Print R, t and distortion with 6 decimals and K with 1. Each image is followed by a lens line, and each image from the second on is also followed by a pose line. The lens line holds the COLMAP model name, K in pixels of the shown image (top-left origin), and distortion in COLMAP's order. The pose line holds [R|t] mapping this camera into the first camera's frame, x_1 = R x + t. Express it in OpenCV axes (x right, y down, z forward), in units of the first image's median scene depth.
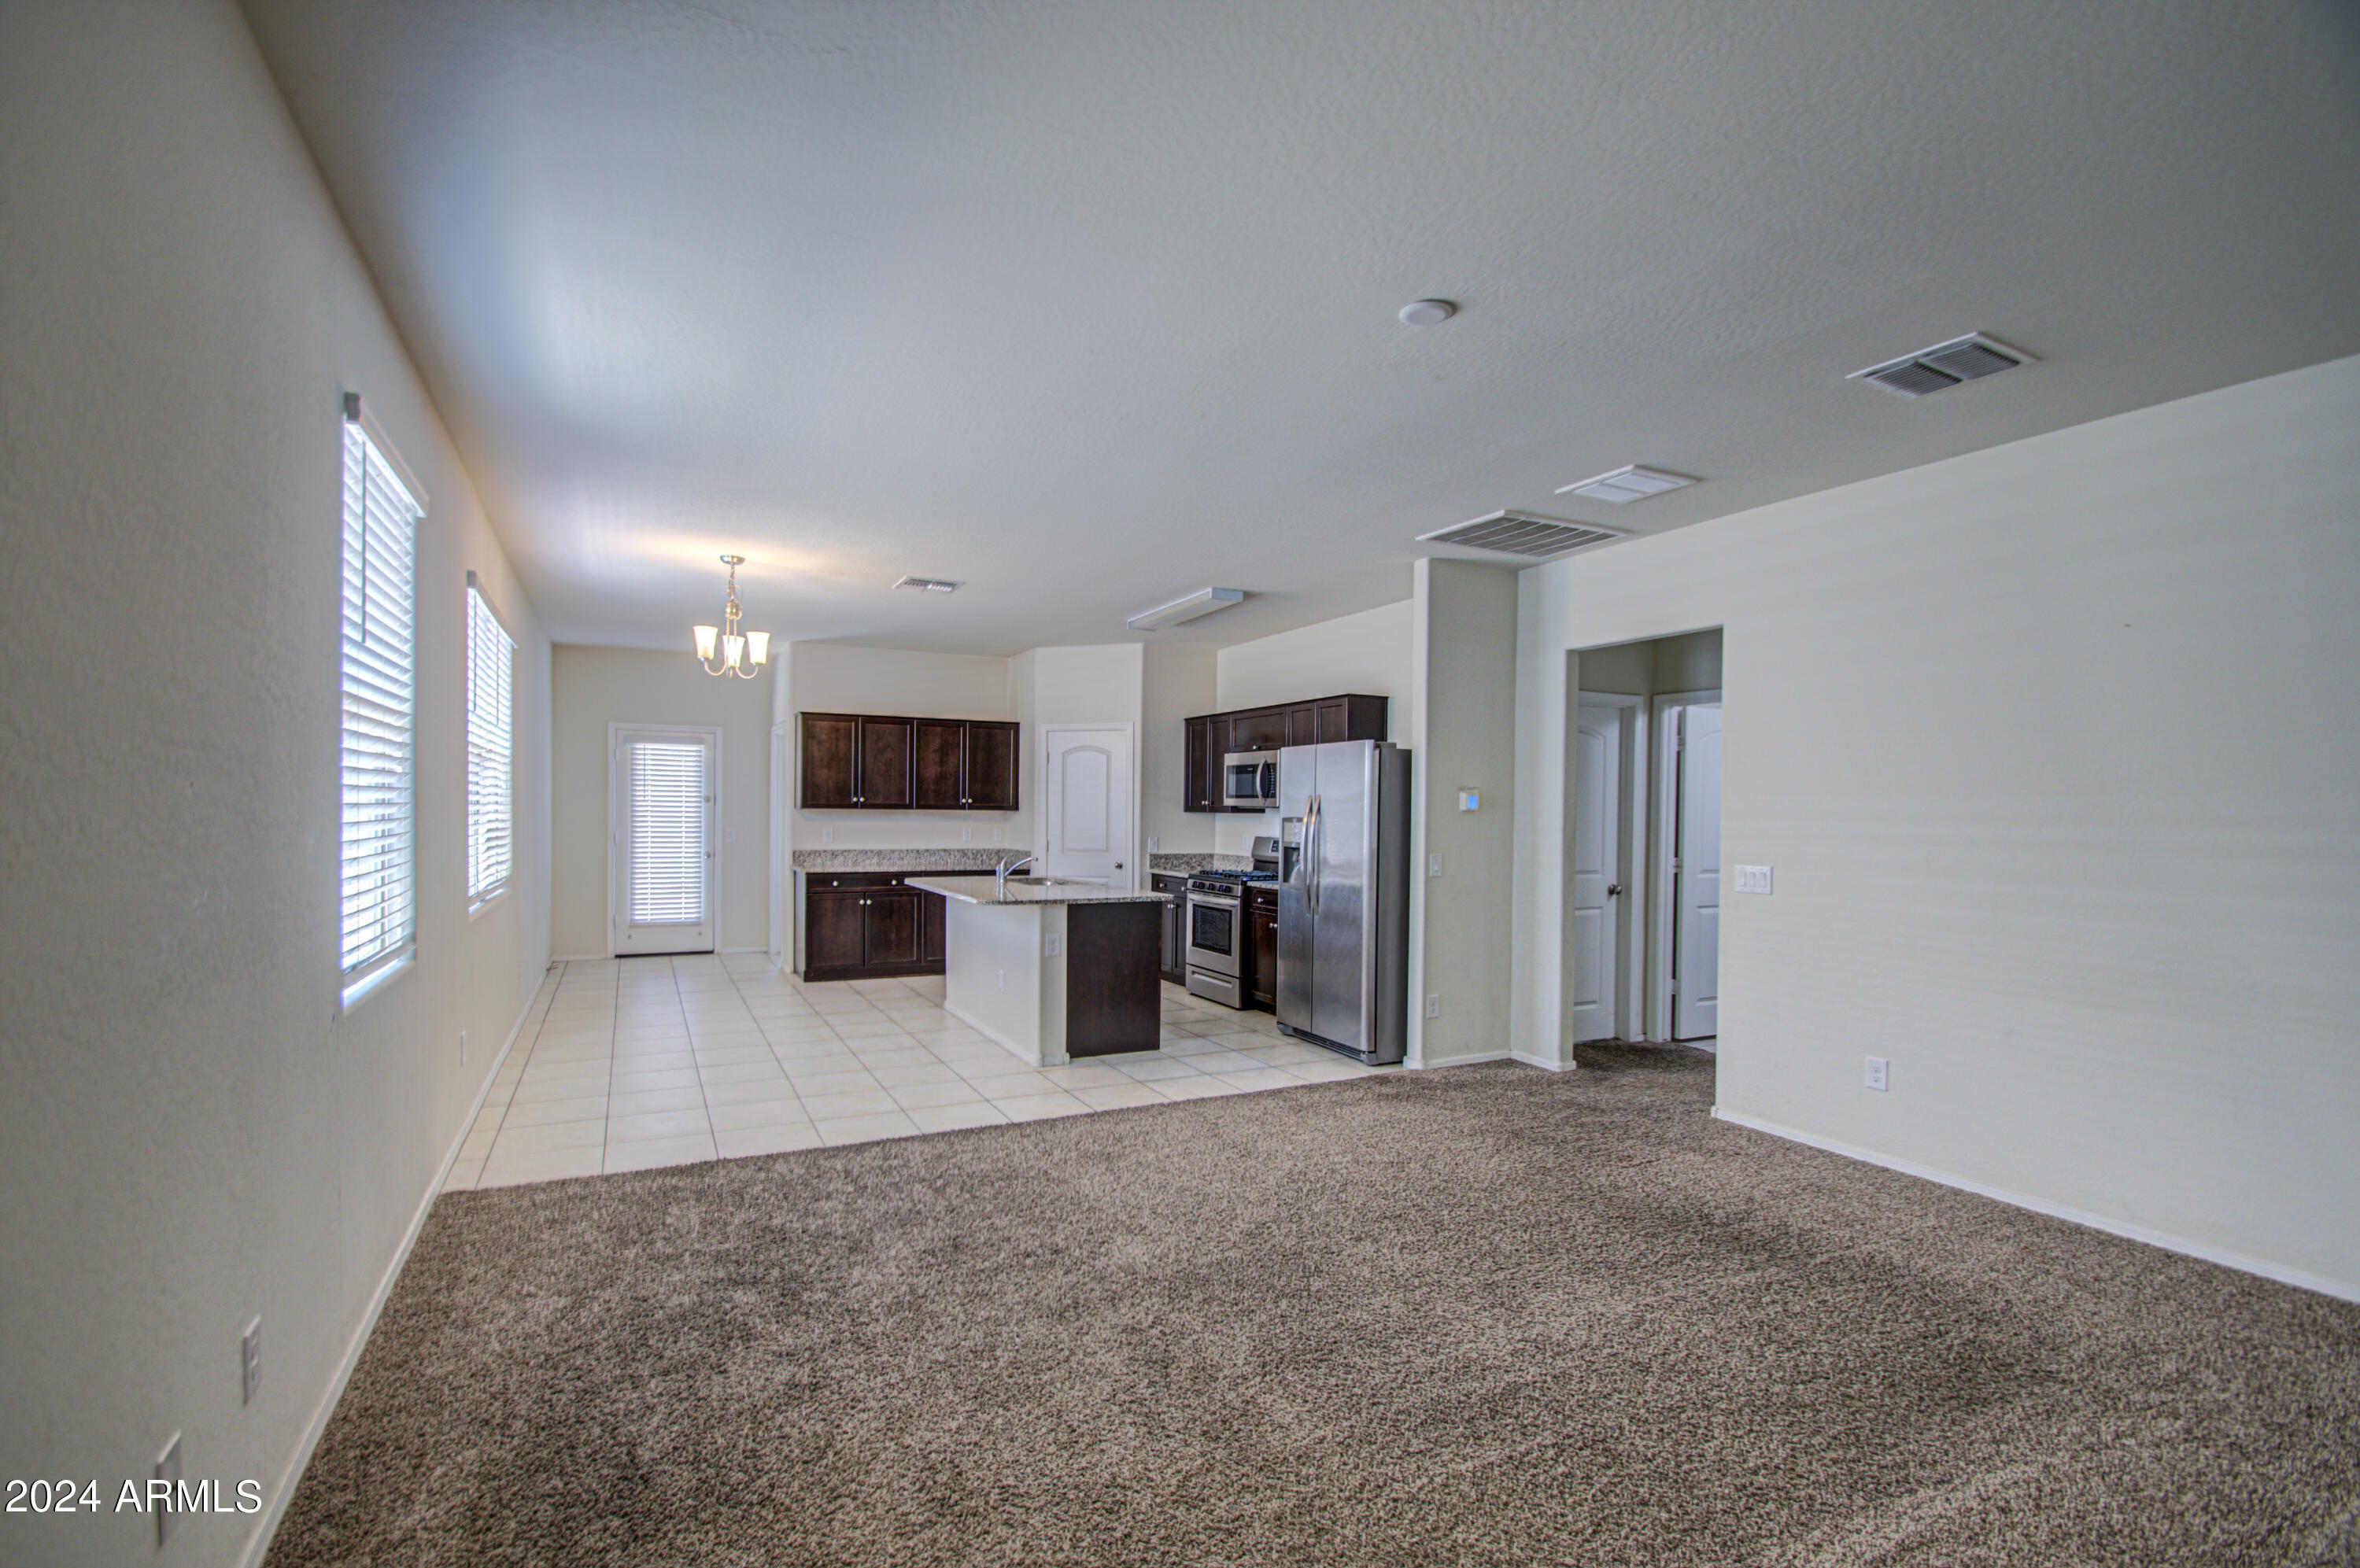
lens RADIAL K [[1055.5, 0, 1139.4], [0, 1055.5, 838.8], [0, 0, 1]] dist [-0.002302, -0.000500]
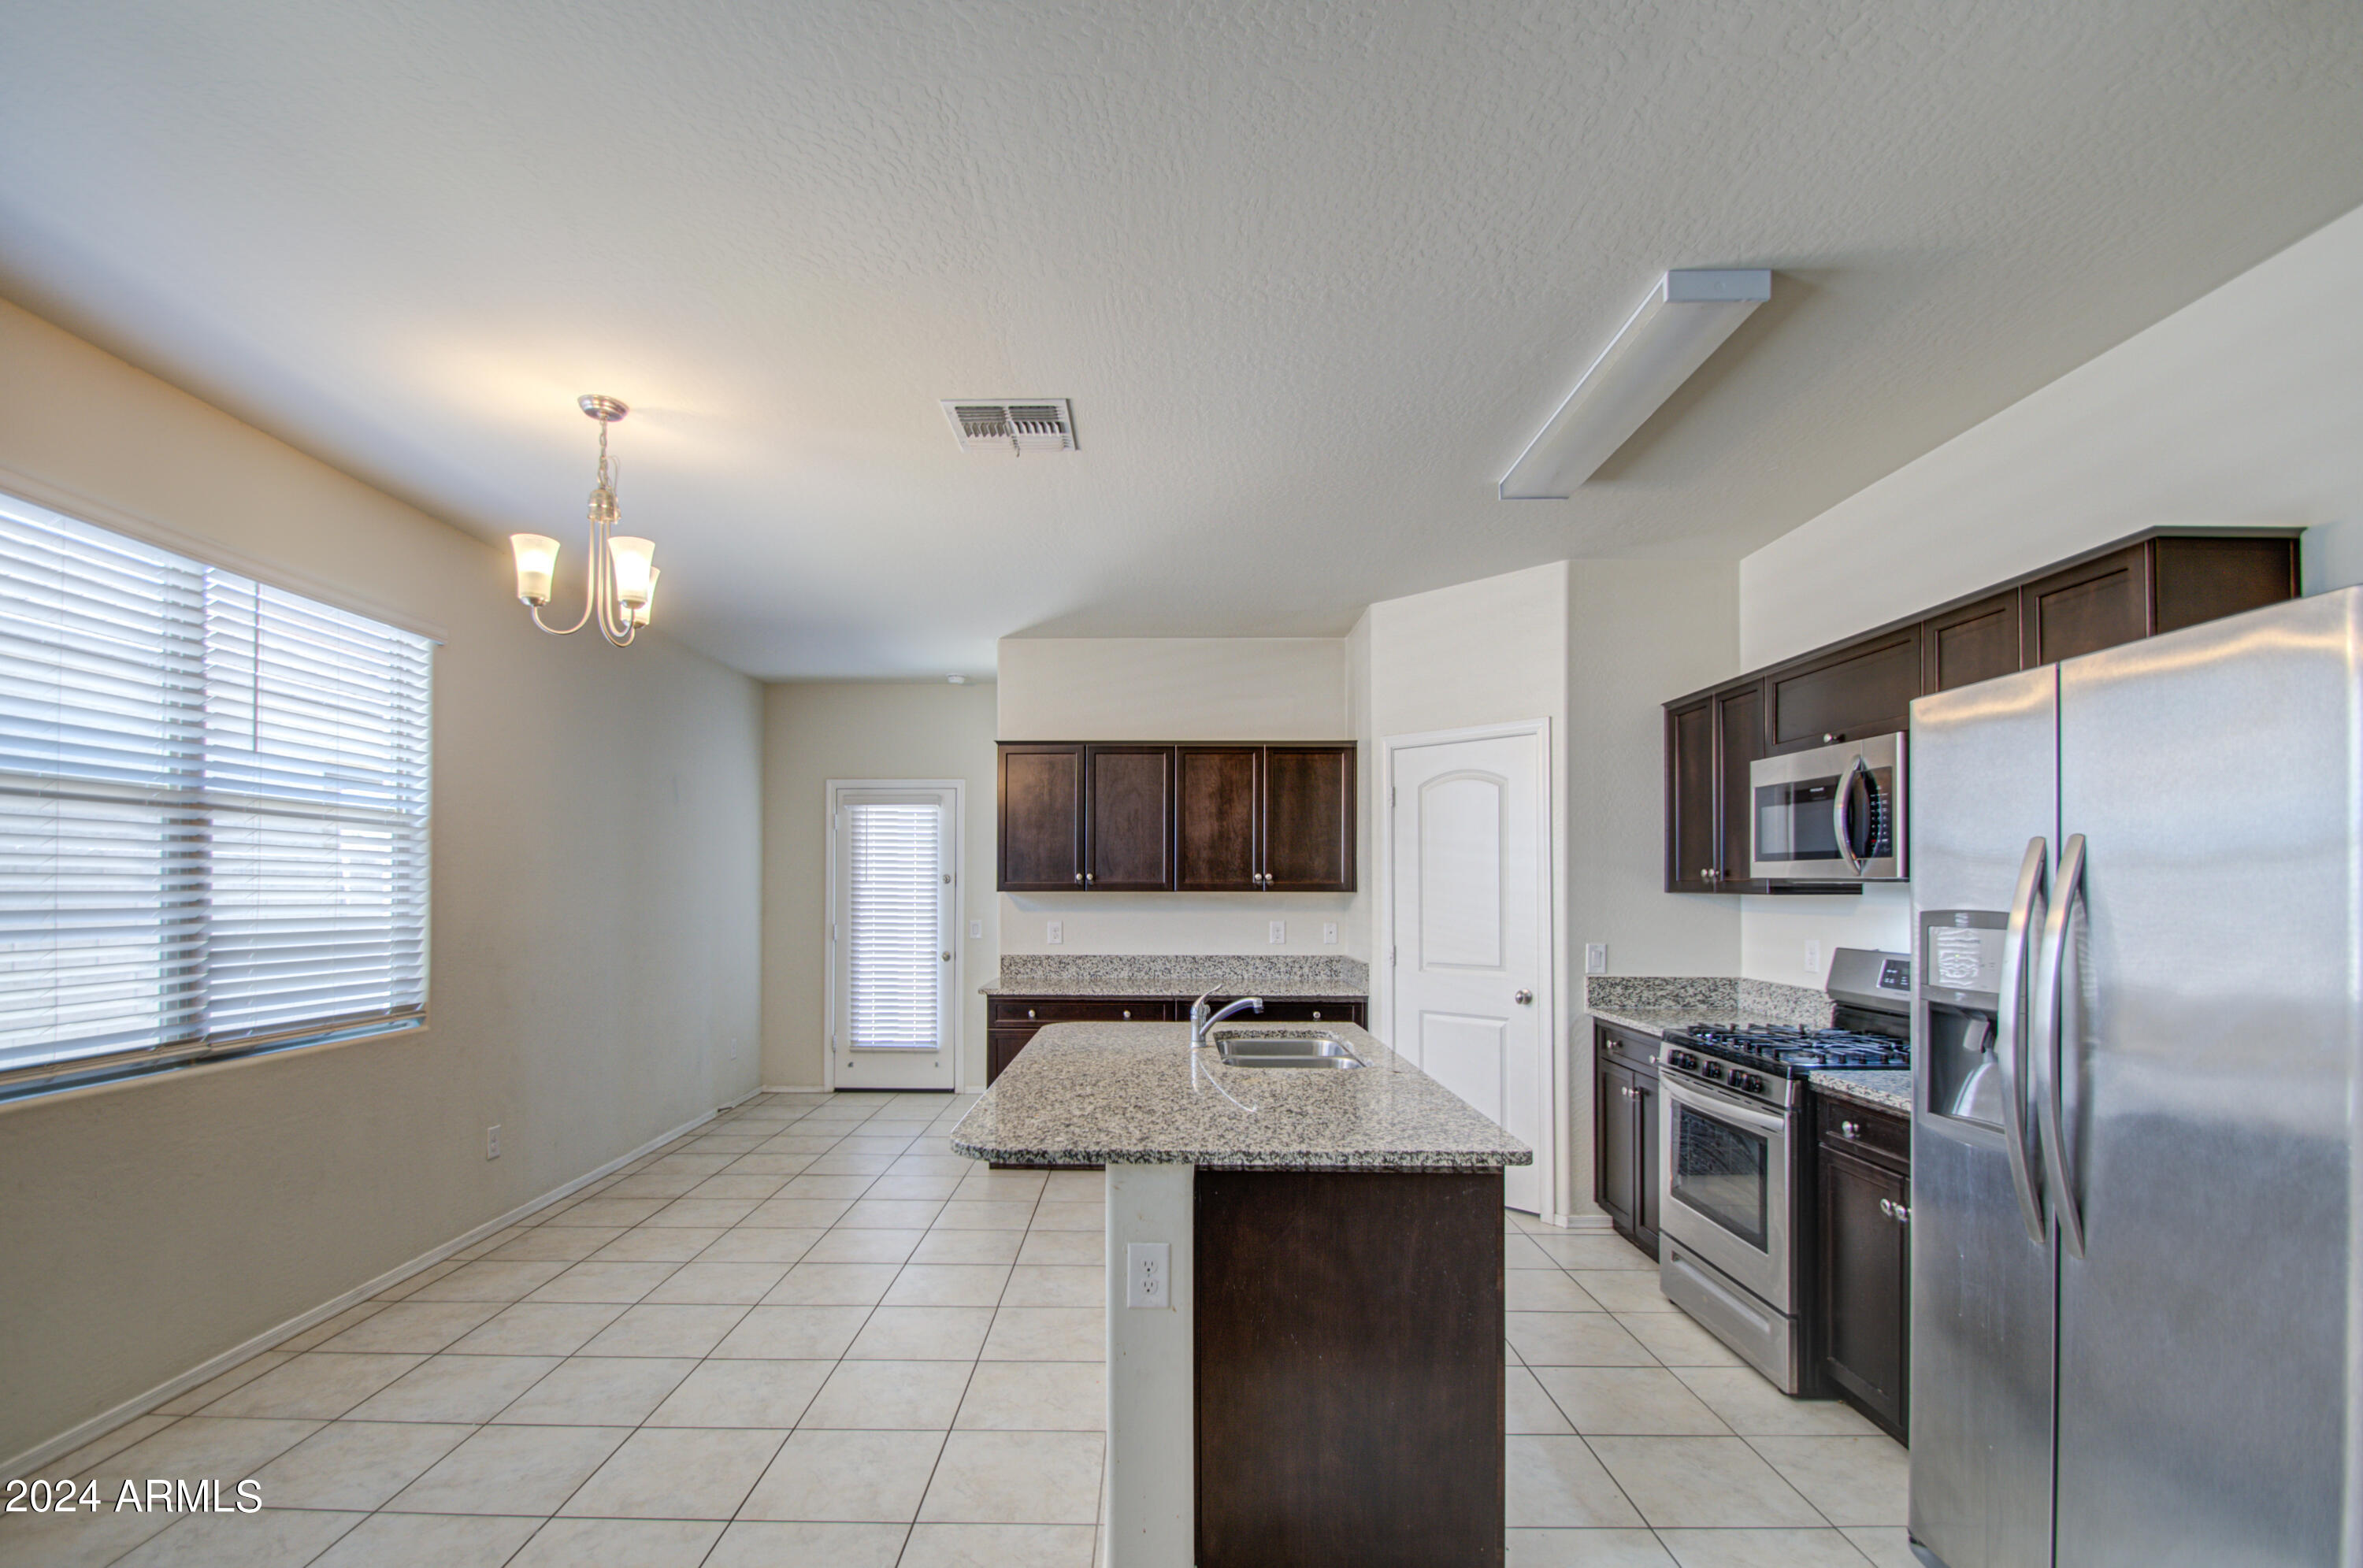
lens RADIAL K [[1074.6, 0, 1144.3], [0, 1074.6, 875.9], [0, 0, 1]] dist [-0.002279, -0.000516]
pose [[0.890792, -0.014163, -0.454190, 0.062394], [-0.004310, 0.999206, -0.039613, -0.014622], [0.454390, 0.037244, 0.890024, 0.517438]]
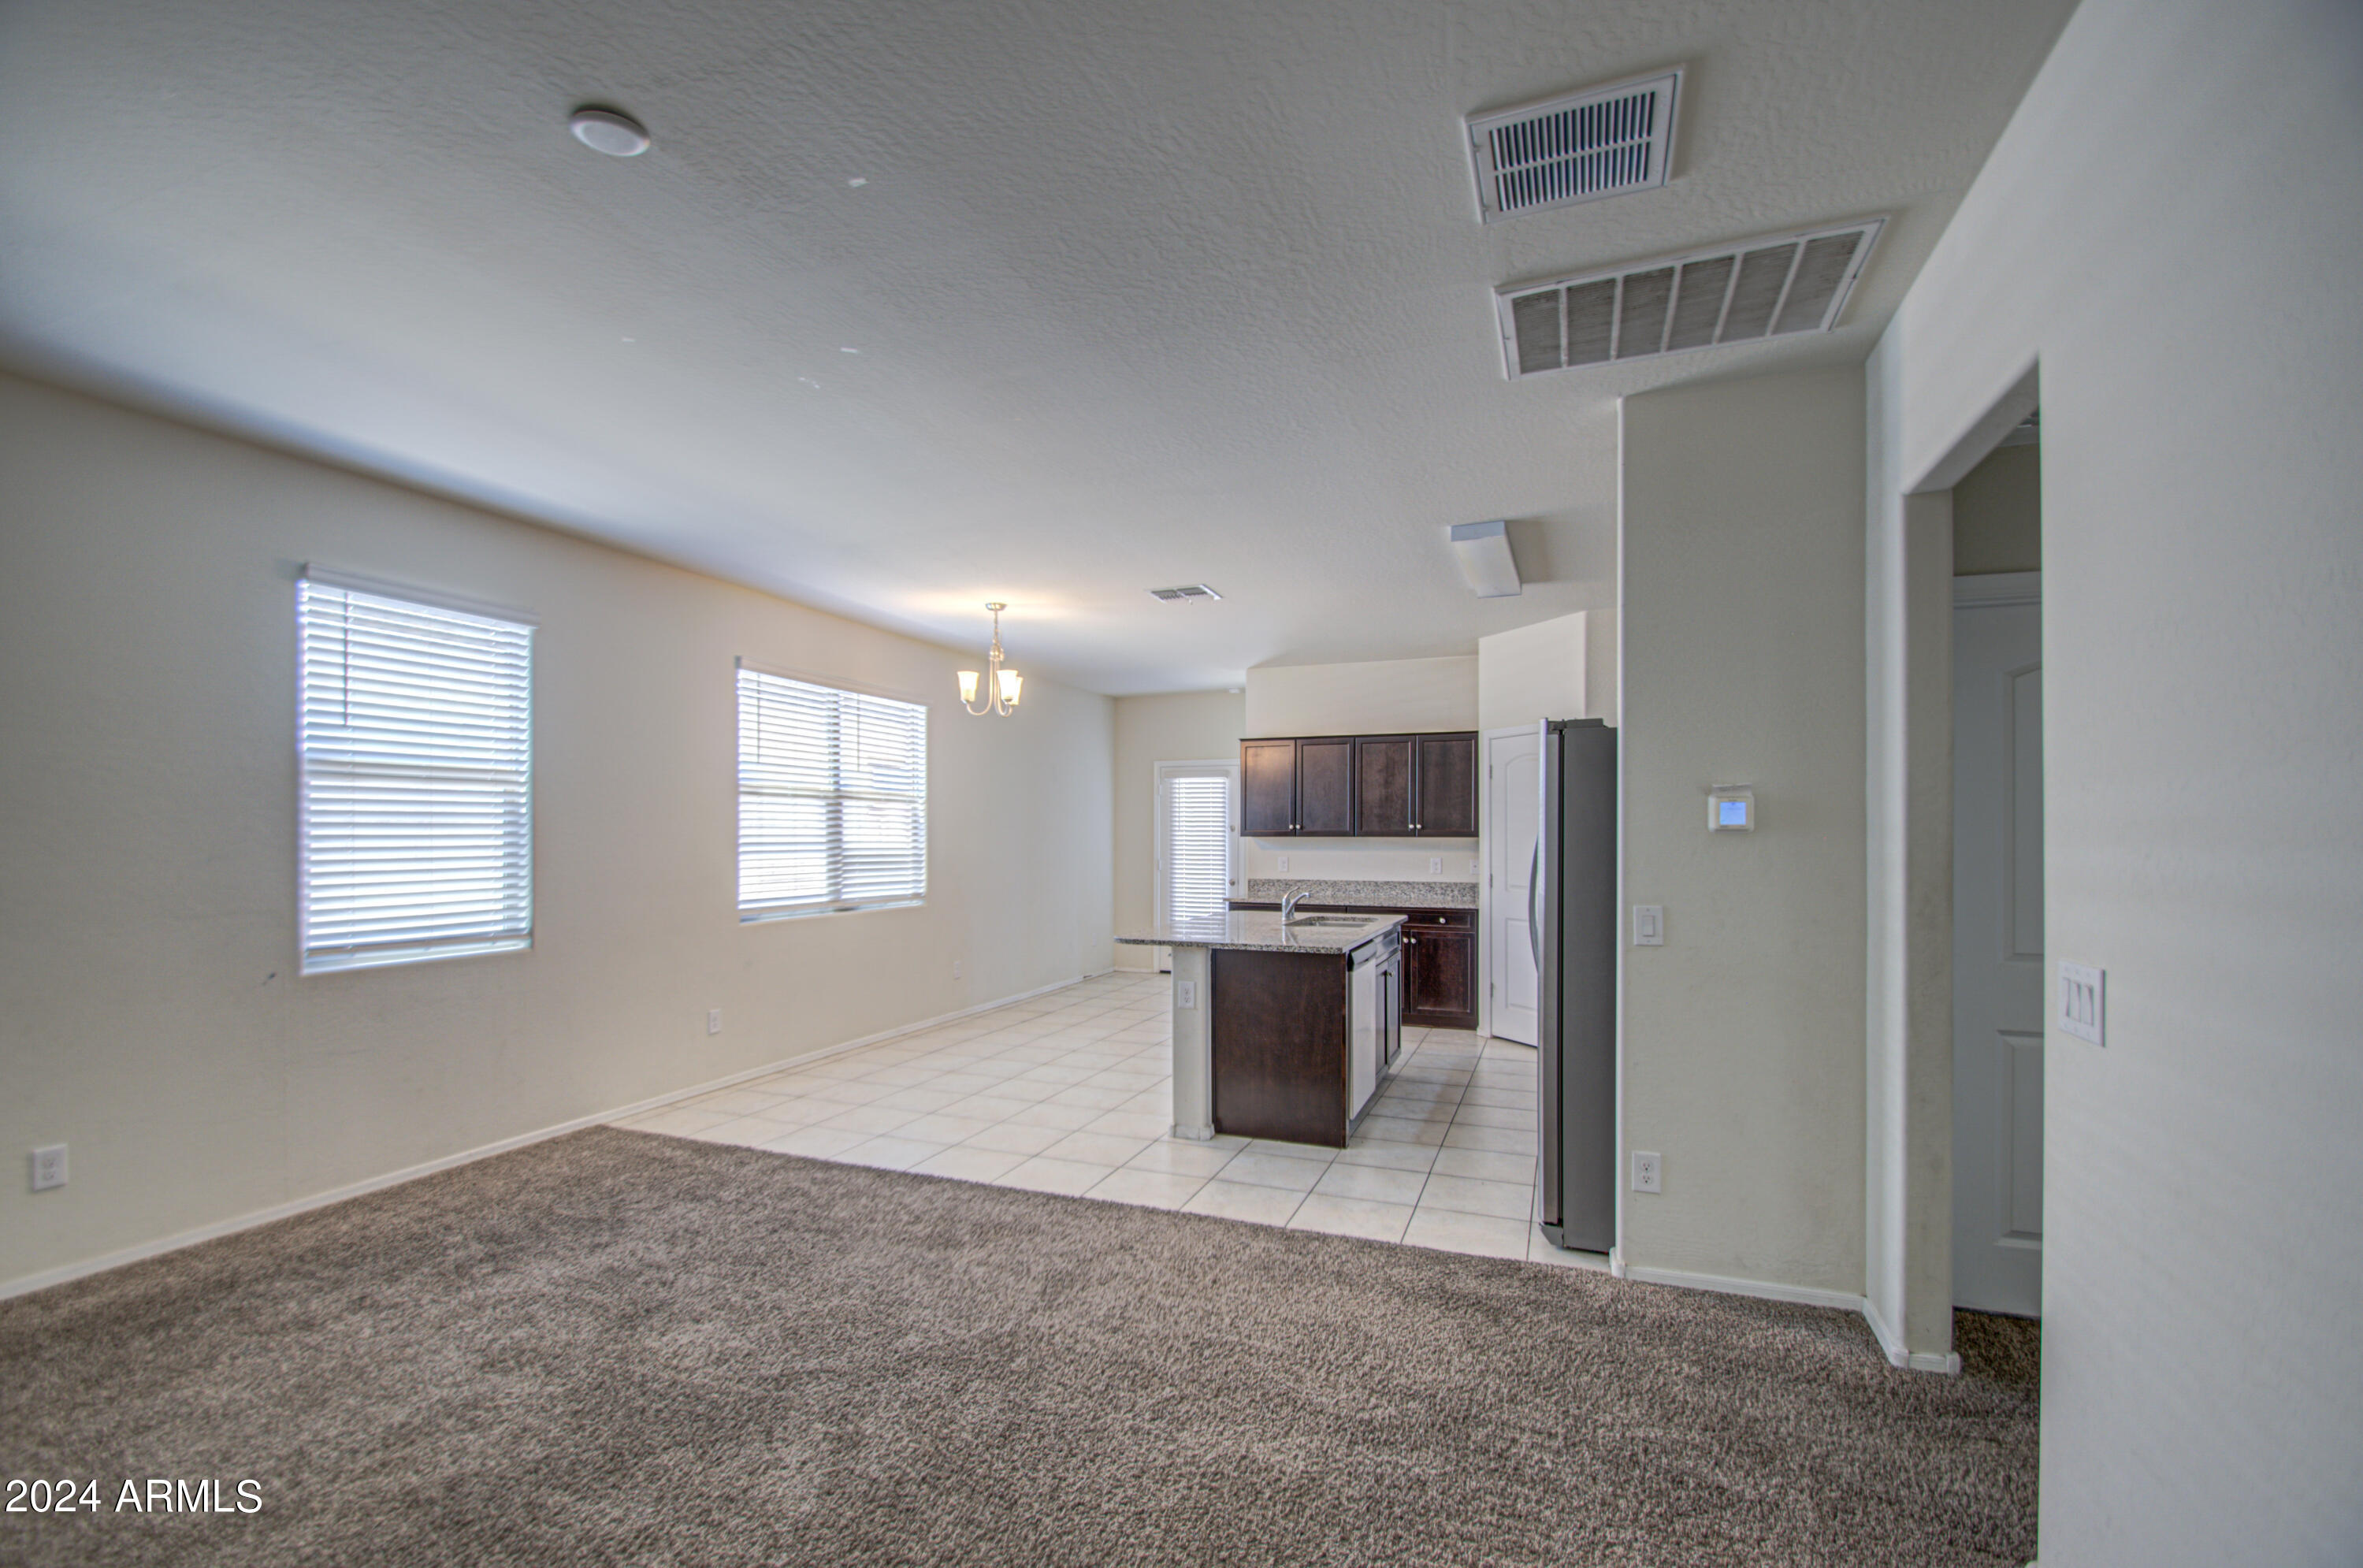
lens RADIAL K [[1057.0, 0, 1140.8], [0, 1057.0, 838.9], [0, 0, 1]] dist [-0.002302, -0.000500]
pose [[0.656811, -0.006757, -0.754025, 0.409243], [-0.015121, 0.999641, -0.022129, -0.003924], [0.753904, 0.025936, 0.656473, 0.316985]]
